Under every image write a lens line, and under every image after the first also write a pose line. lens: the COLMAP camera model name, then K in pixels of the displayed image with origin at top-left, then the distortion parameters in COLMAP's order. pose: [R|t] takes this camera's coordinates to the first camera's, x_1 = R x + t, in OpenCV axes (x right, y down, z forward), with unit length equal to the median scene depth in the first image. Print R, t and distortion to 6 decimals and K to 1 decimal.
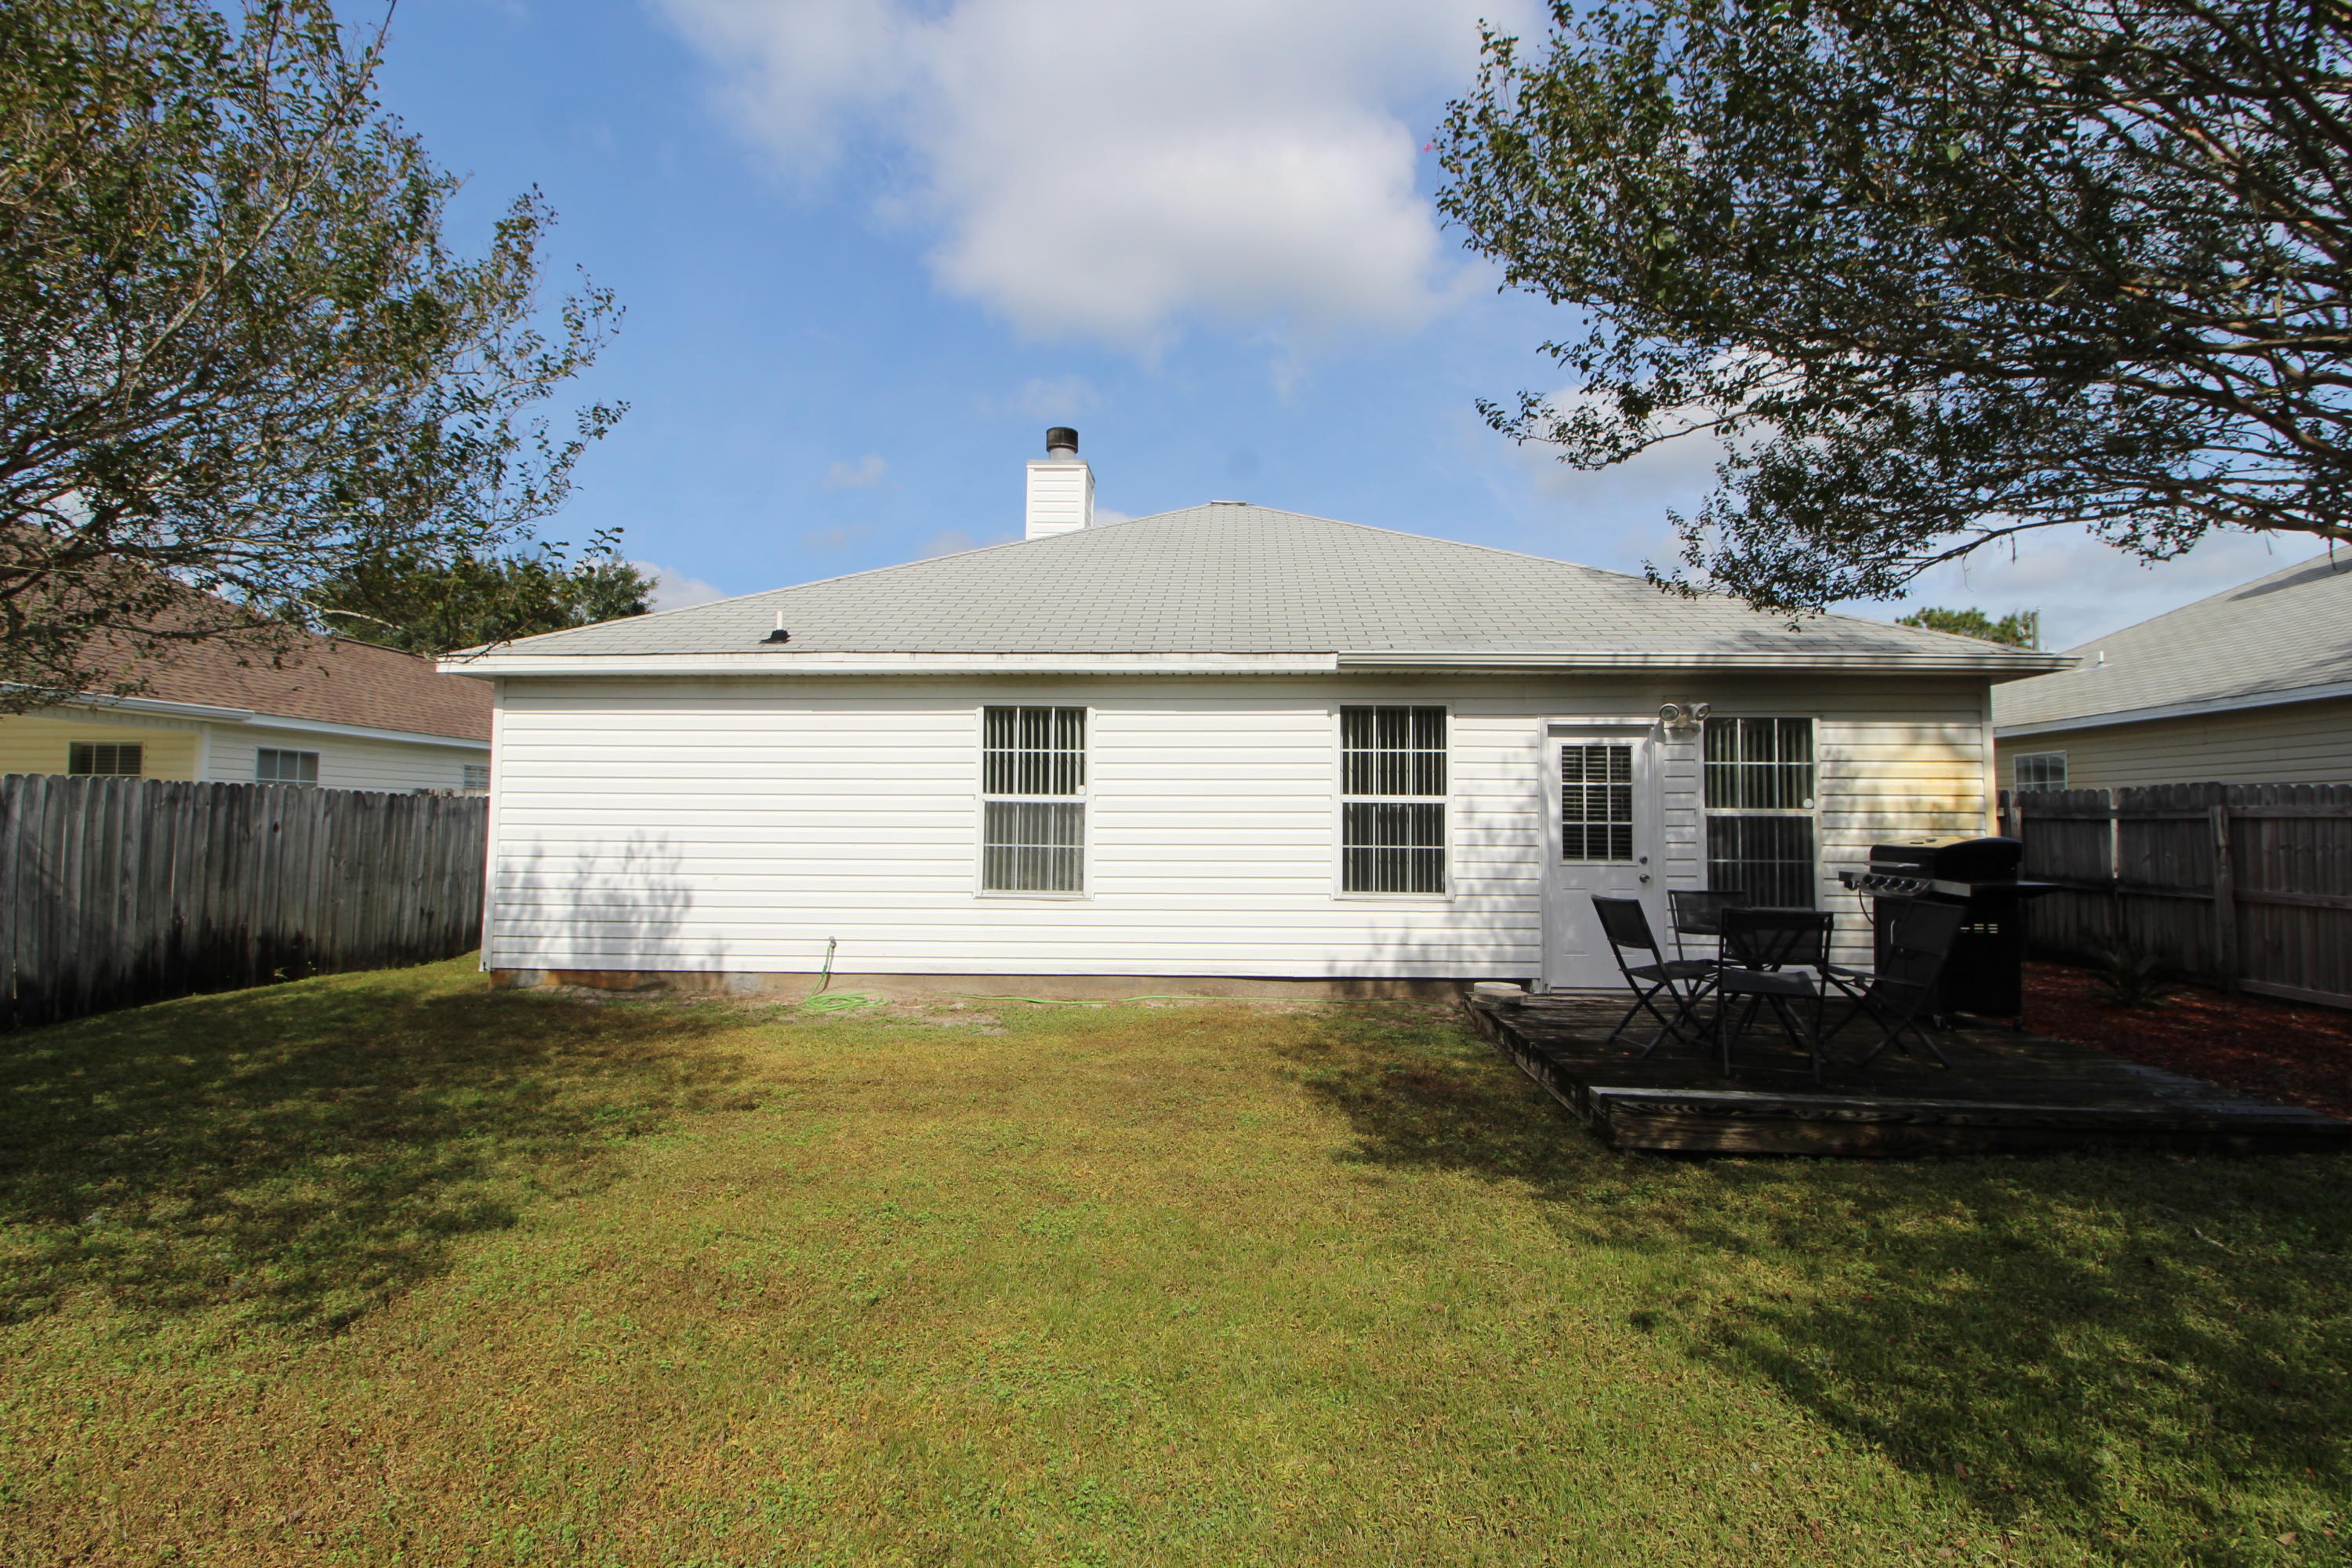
lens RADIAL K [[1075.0, 0, 1195.7], [0, 1075.0, 782.7], [0, 0, 1]] dist [0.000341, -0.012150]
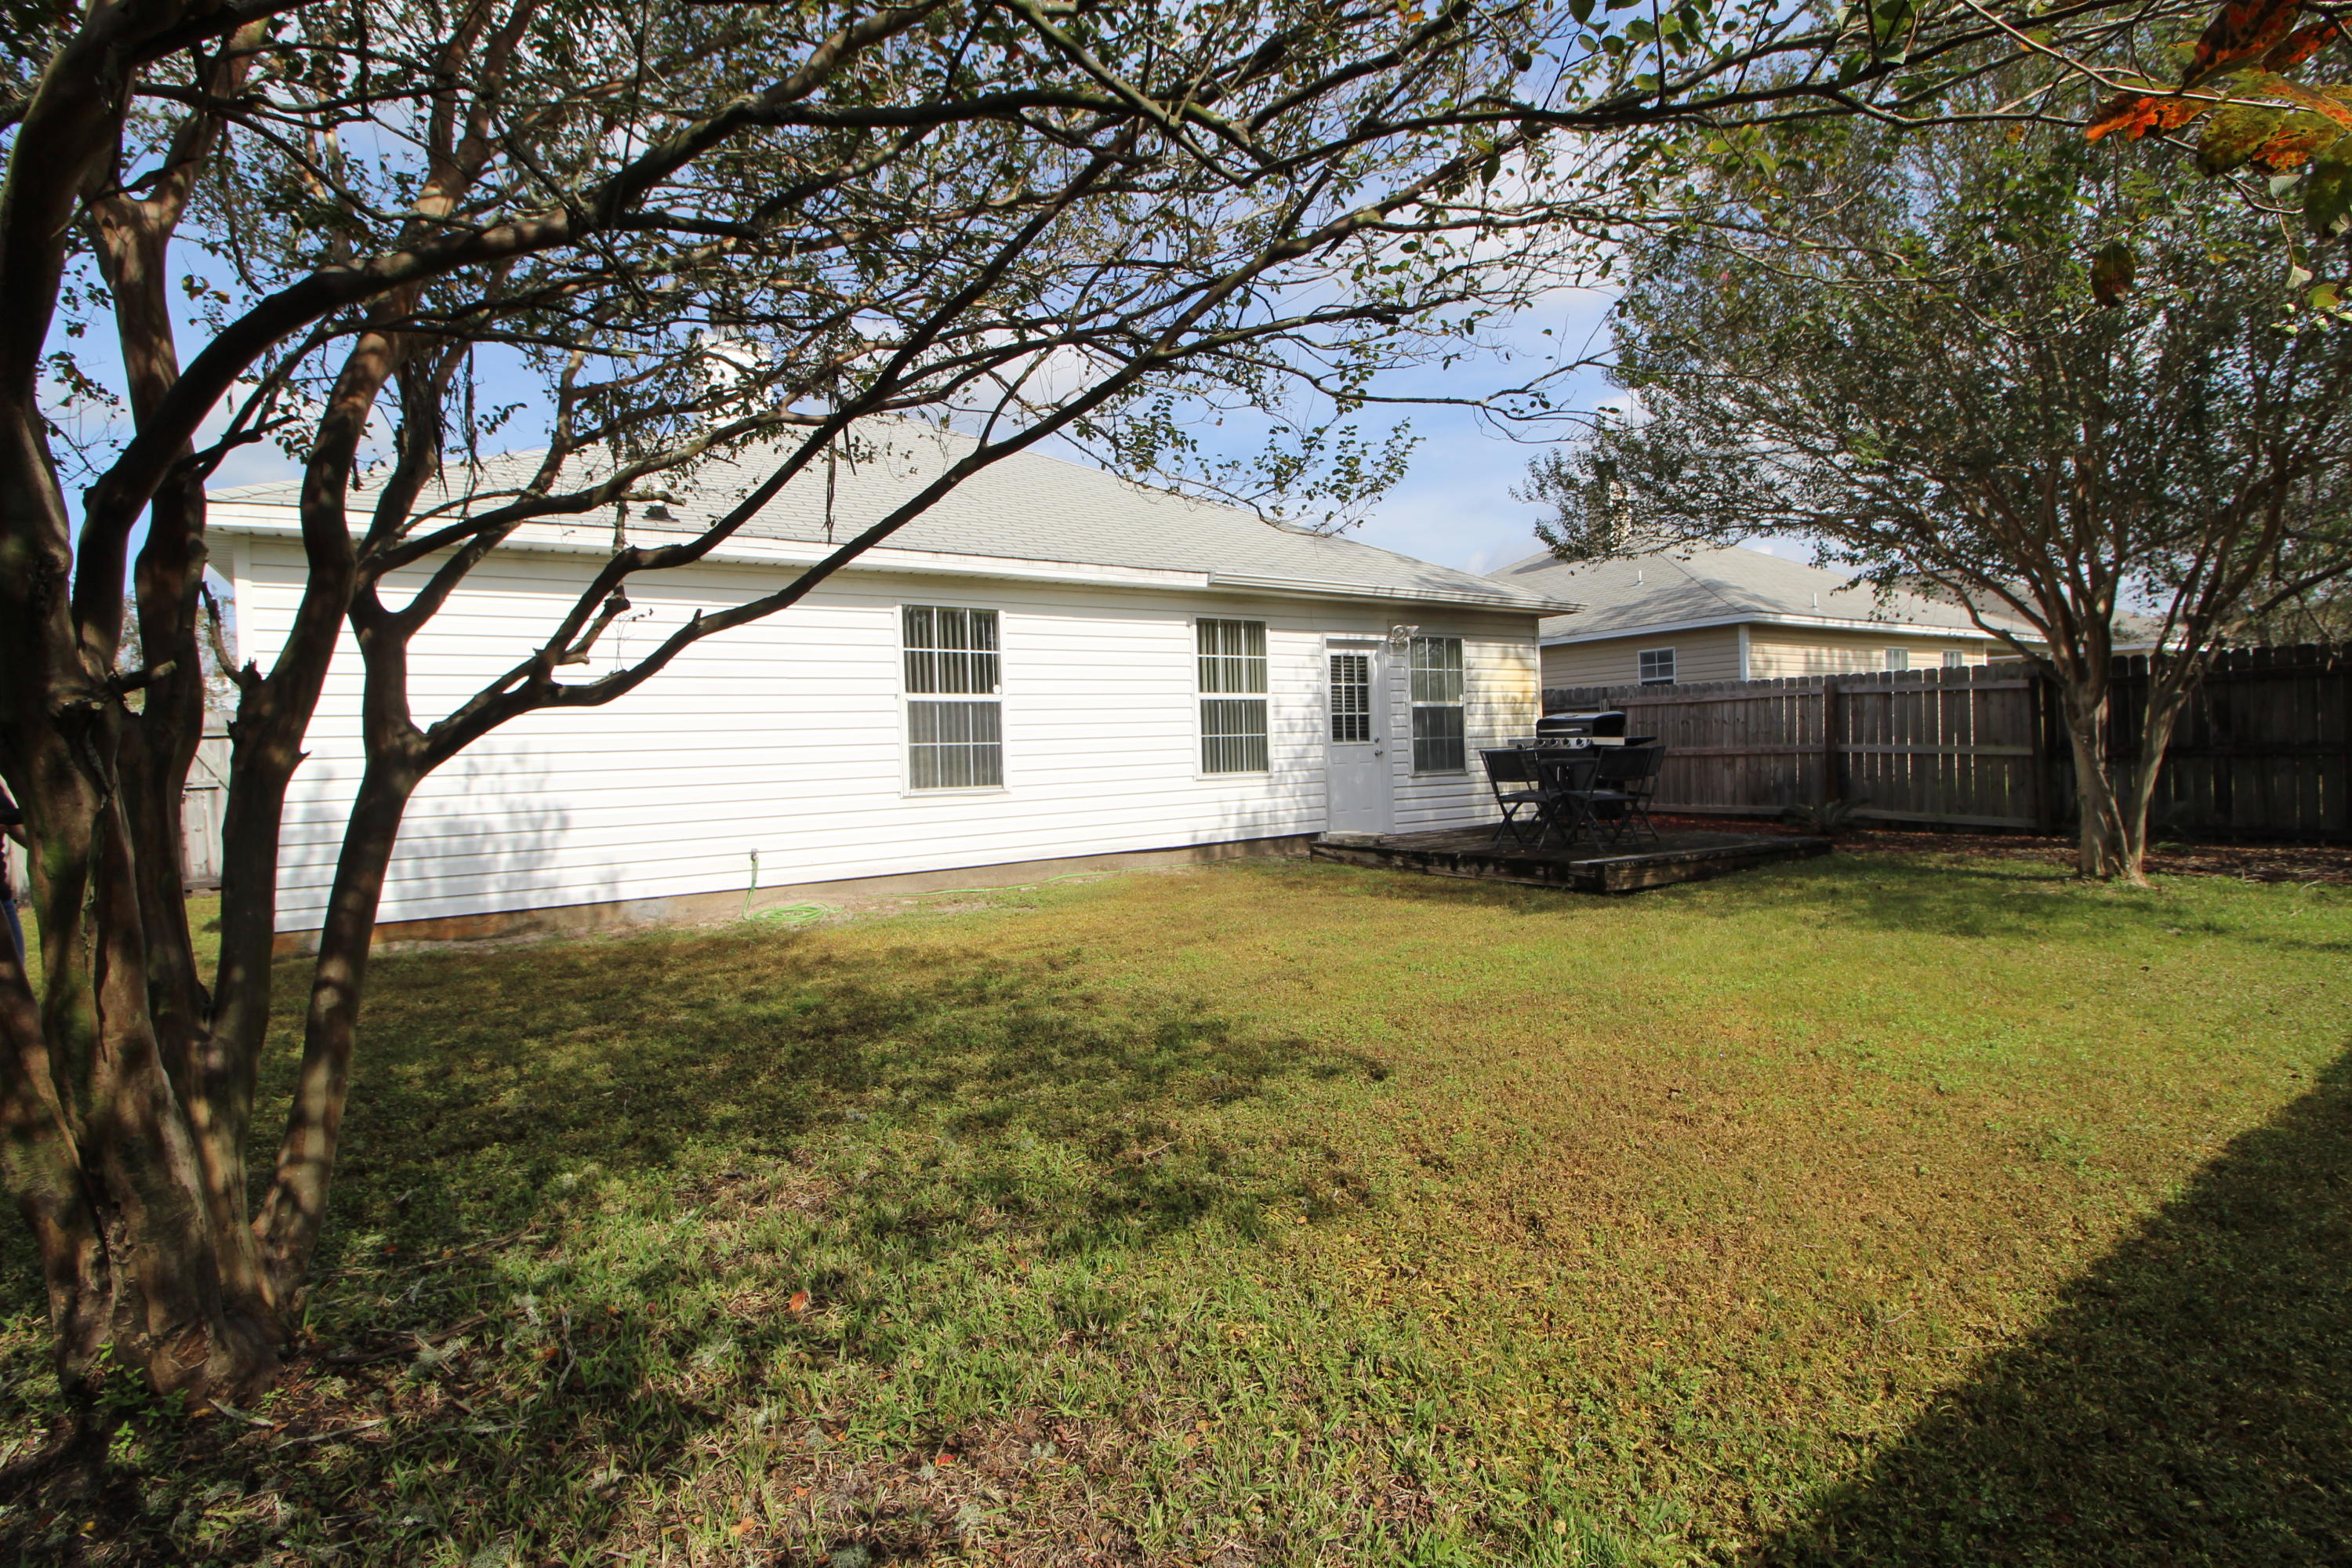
lens RADIAL K [[1075.0, 0, 1195.7], [0, 1075.0, 782.7], [0, 0, 1]] dist [0.000341, -0.012150]
pose [[0.805278, -0.052512, 0.590568, -0.577465], [0.013415, 0.997429, 0.070396, 0.026497], [-0.592746, -0.048766, 0.803912, 0.033377]]
